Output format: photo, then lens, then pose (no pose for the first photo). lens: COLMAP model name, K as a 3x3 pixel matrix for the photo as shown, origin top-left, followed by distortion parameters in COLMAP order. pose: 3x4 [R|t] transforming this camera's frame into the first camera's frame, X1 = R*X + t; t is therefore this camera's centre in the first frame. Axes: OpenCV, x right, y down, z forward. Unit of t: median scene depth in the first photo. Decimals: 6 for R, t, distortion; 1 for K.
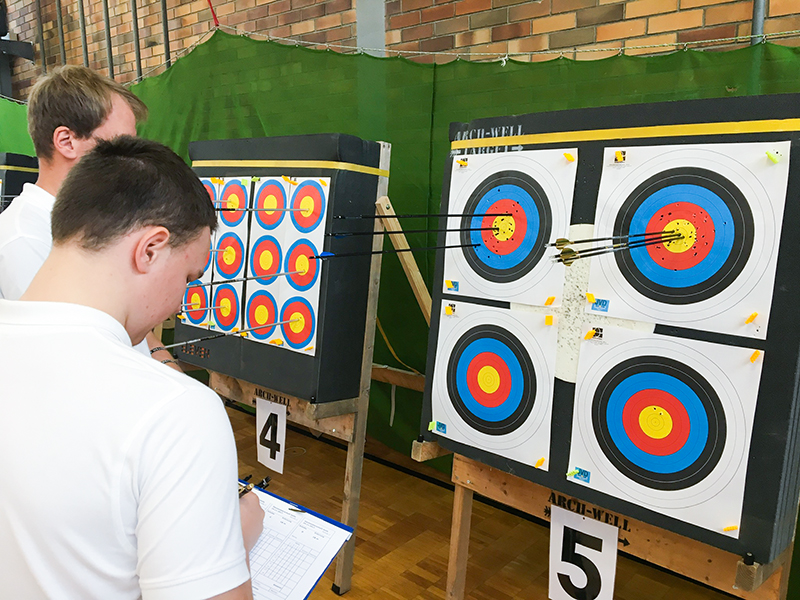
lens RADIAL K [[673.3, 0, 394.2], [0, 673.3, 299.7], [0, 0, 1]] dist [0.072559, -0.111811]
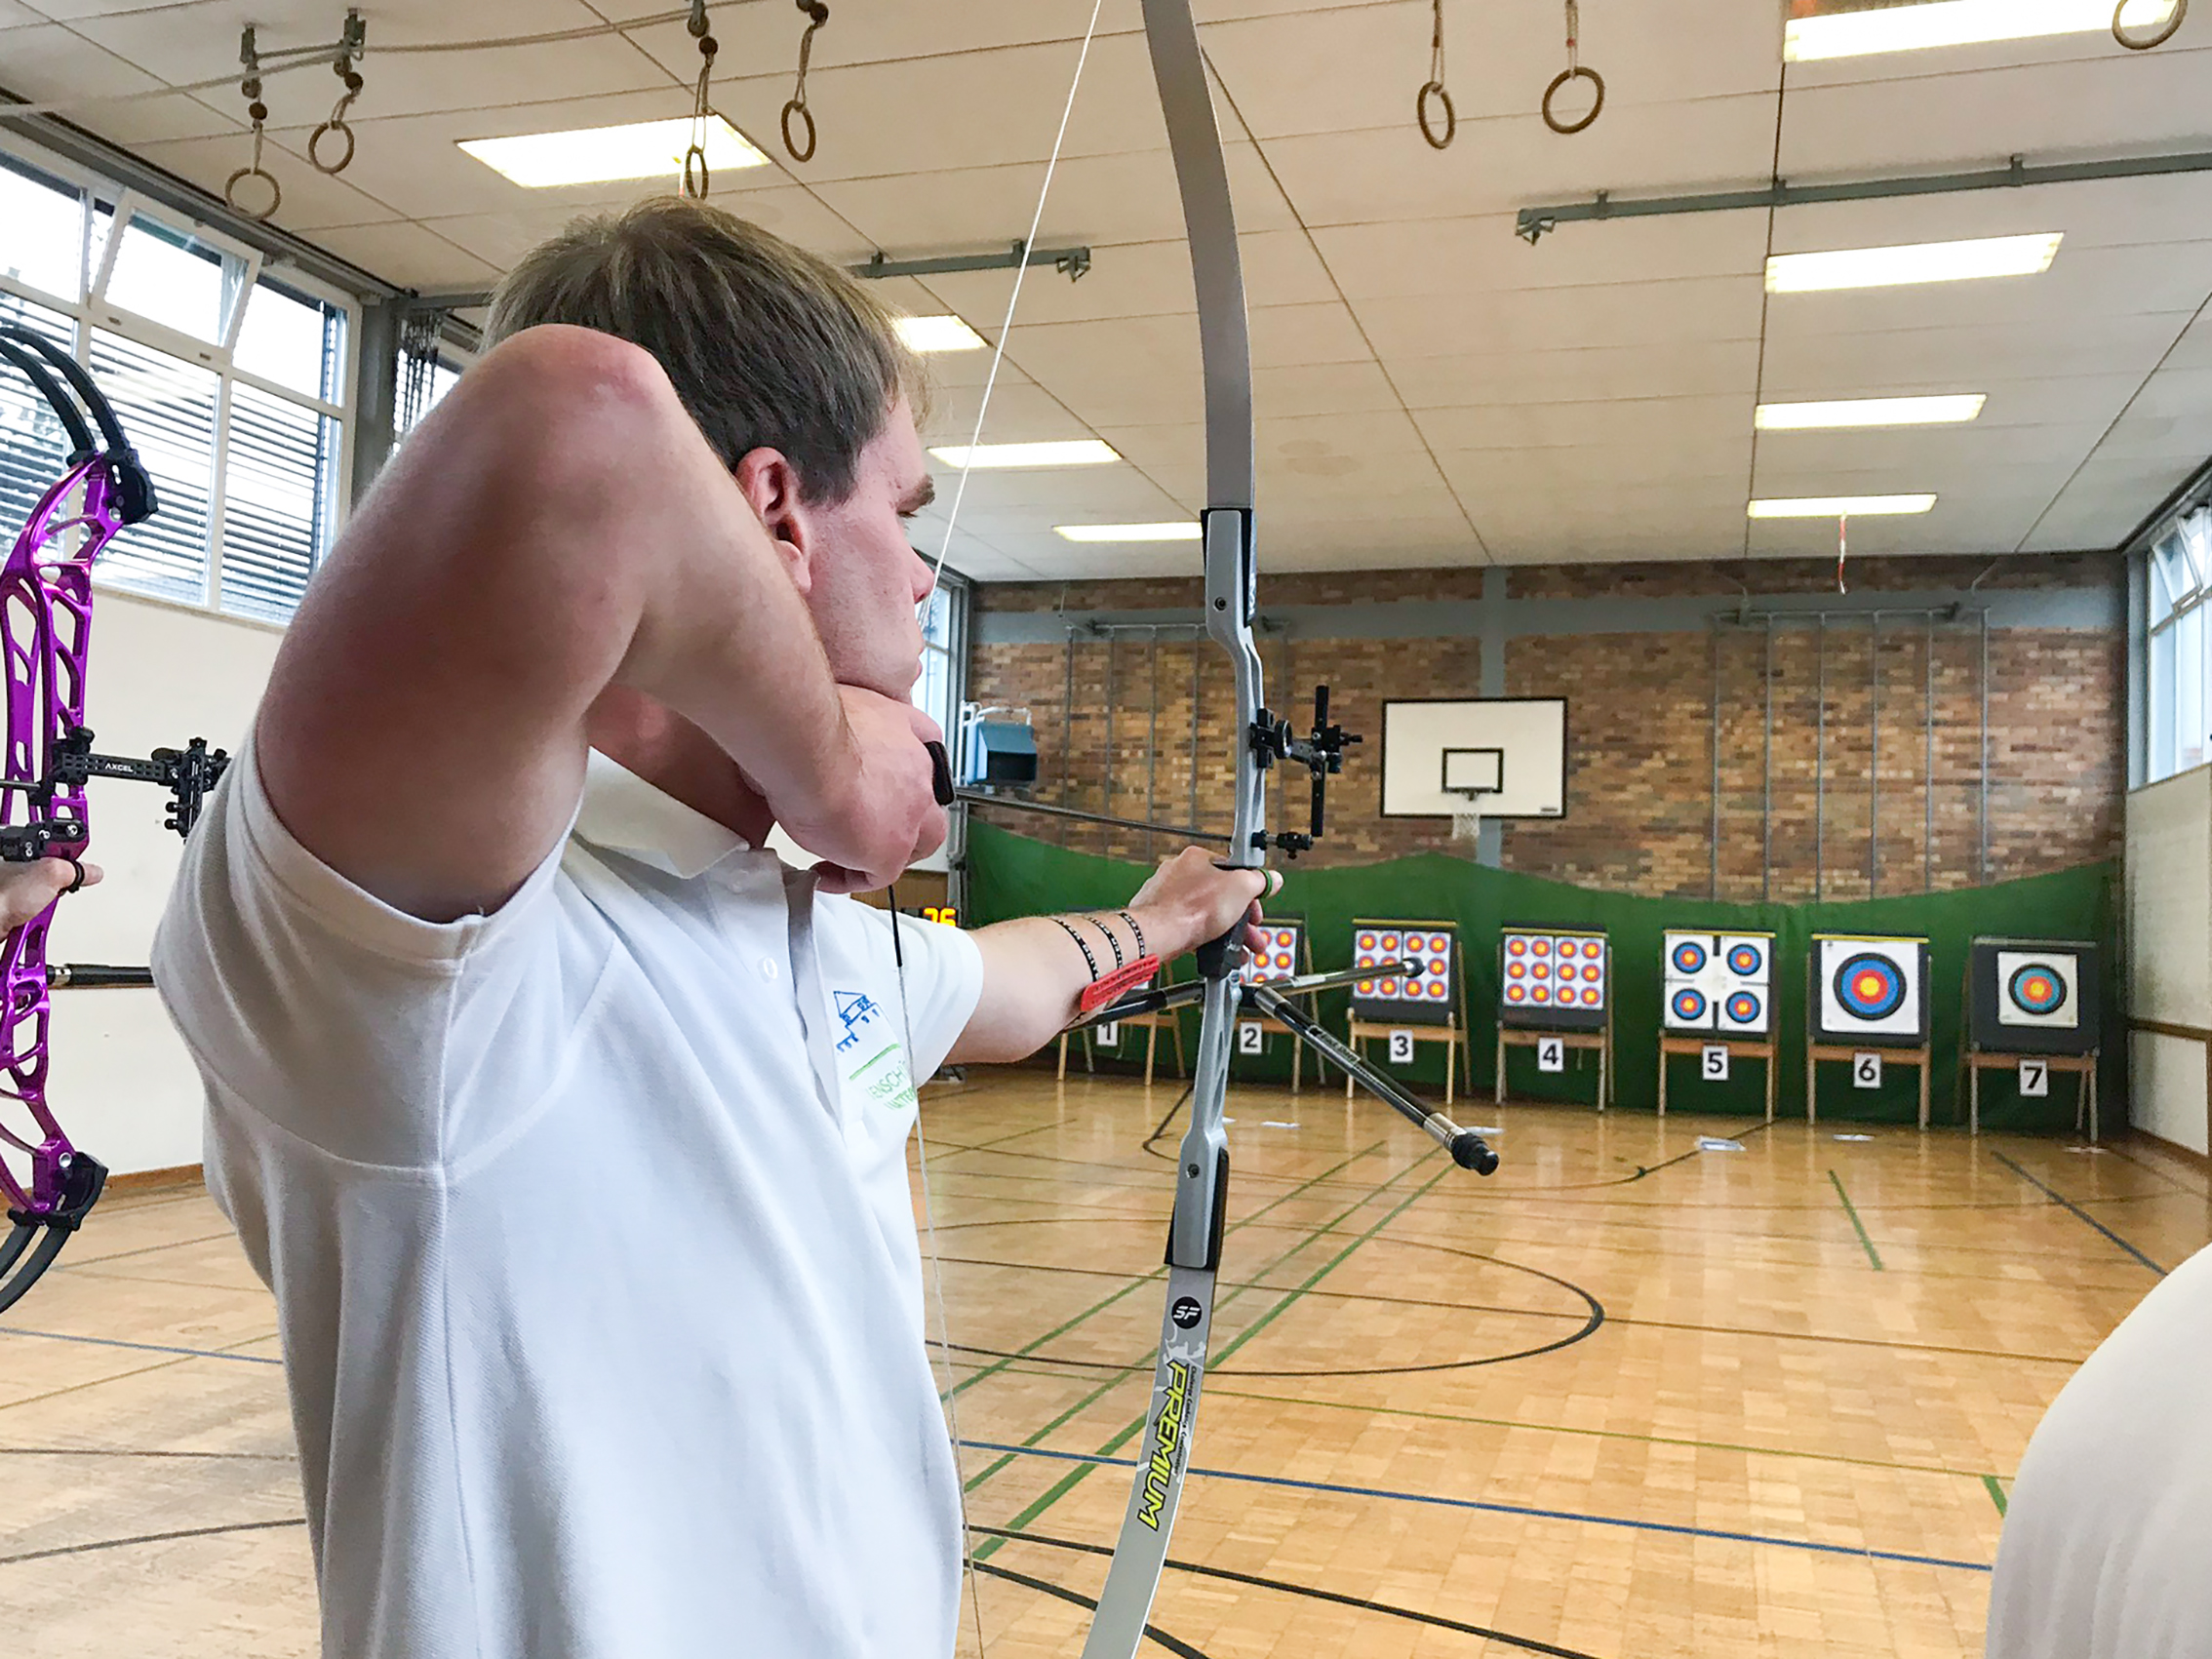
lens RADIAL K [[1904.1, 0, 1103.6], [0, 1904.1, 816.6], [0, 0, 1]] dist [0.139424, -0.434451]
pose [[0.907110, 0.062927, 0.416164, -6.093601], [0.035283, 0.973911, -0.224169, 1.168826], [-0.419413, 0.218030, 0.881224, -5.947632]]
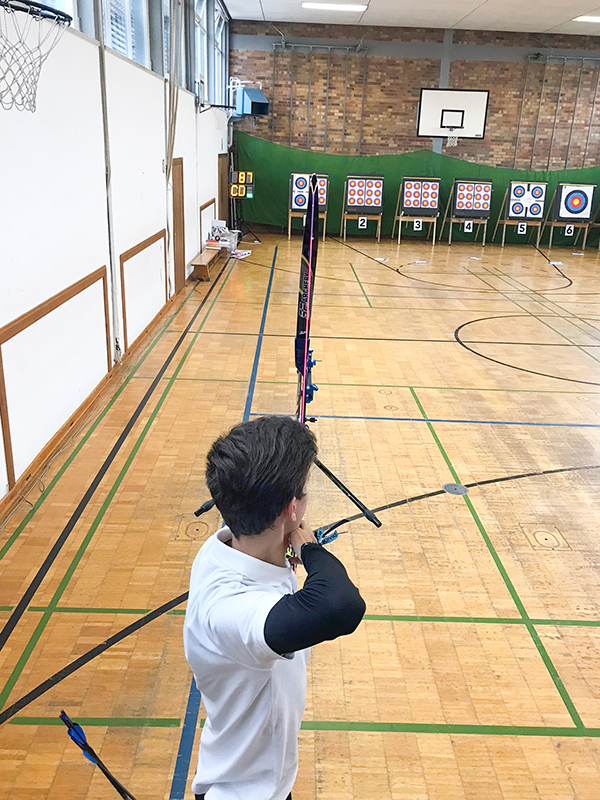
lens RADIAL K [[689.7, 0, 302.1], [0, 689.7, 388.9], [0, 0, 1]] dist [0.019572, 0.006291]
pose [[0.729041, -0.188411, 0.658027, -8.607448], [0.075608, 0.977653, 0.196161, 0.445140], [-0.680281, -0.093257, 0.726994, -4.085610]]
